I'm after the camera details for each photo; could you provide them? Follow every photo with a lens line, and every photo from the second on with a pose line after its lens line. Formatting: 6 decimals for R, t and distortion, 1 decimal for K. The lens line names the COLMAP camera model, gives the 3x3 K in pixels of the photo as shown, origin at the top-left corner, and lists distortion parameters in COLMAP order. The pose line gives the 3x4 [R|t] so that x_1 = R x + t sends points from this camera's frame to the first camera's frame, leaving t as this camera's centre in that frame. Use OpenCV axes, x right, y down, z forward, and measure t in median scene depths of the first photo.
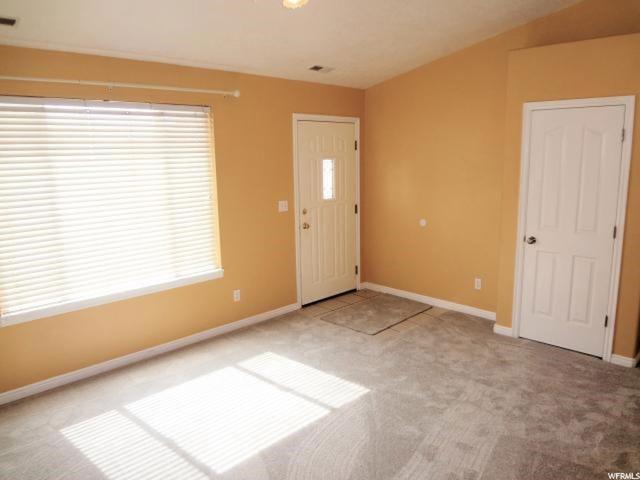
lens RADIAL K [[472.0, 0, 323.9], [0, 472.0, 238.6], [0, 0, 1]] dist [-0.054827, 0.004037]
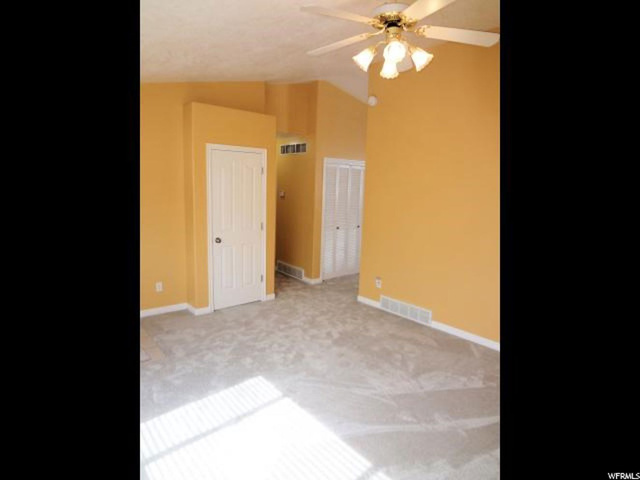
lens RADIAL K [[353.2, 0, 320.0], [0, 353.2, 240.0], [0, 0, 1]] dist [-0.048012, 0.000217]
pose [[0.068101, -0.137777, 0.988119, -0.670881], [0.135154, 0.982563, 0.127688, -0.103802], [-0.988481, 0.124853, 0.085535, 0.663791]]
